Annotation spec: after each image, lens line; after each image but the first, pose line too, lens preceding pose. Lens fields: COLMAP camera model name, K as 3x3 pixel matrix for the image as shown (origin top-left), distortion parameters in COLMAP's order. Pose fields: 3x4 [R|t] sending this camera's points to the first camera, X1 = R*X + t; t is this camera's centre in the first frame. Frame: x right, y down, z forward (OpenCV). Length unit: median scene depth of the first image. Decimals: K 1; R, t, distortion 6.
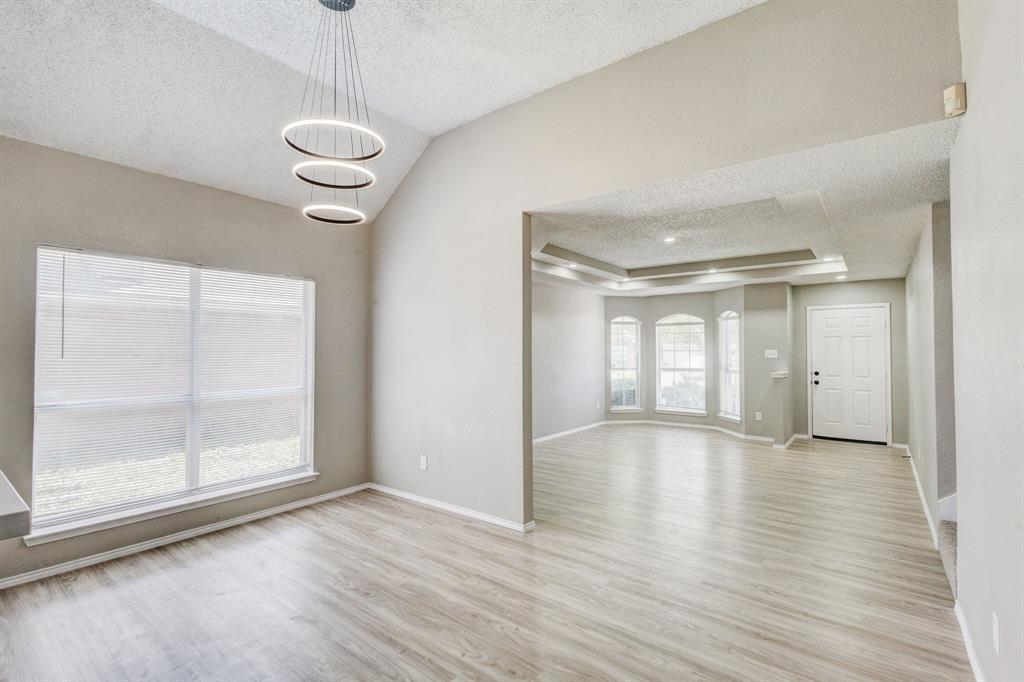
lens RADIAL K [[473.3, 0, 514.4], [0, 473.3, 341.5], [0, 0, 1]] dist [0.008364, -0.001946]
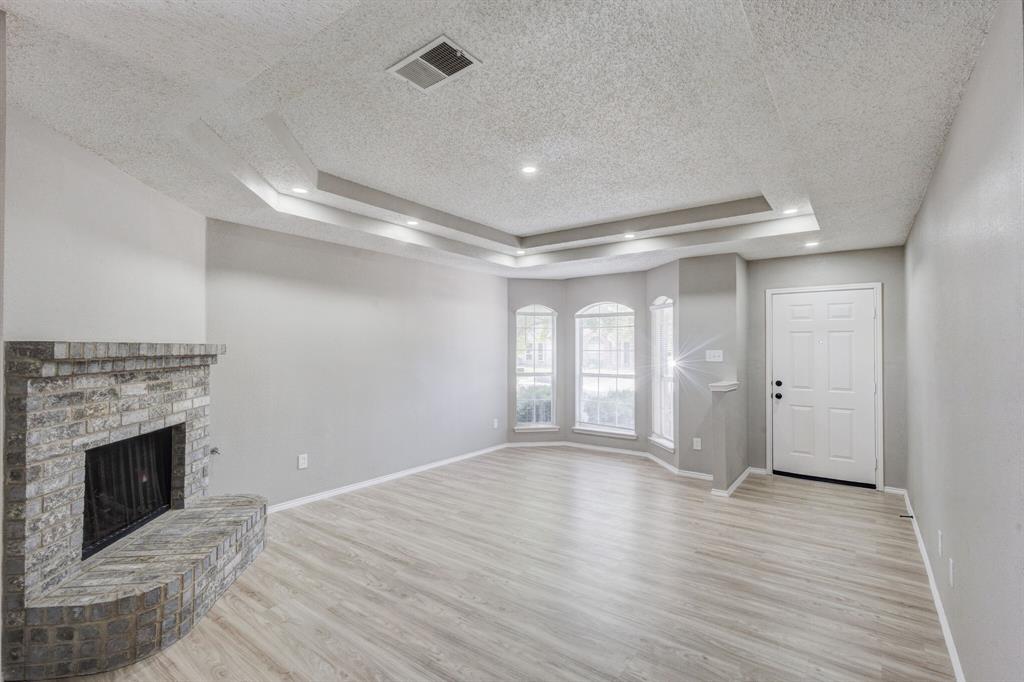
lens RADIAL K [[473.3, 0, 513.1], [0, 473.3, 343.7], [0, 0, 1]] dist [0.008364, -0.001946]
pose [[0.999826, 0.001099, 0.018647, 0.219930], [-0.001286, 0.999949, 0.009987, 0.001406], [-0.018635, -0.010009, 0.999776, 0.290305]]
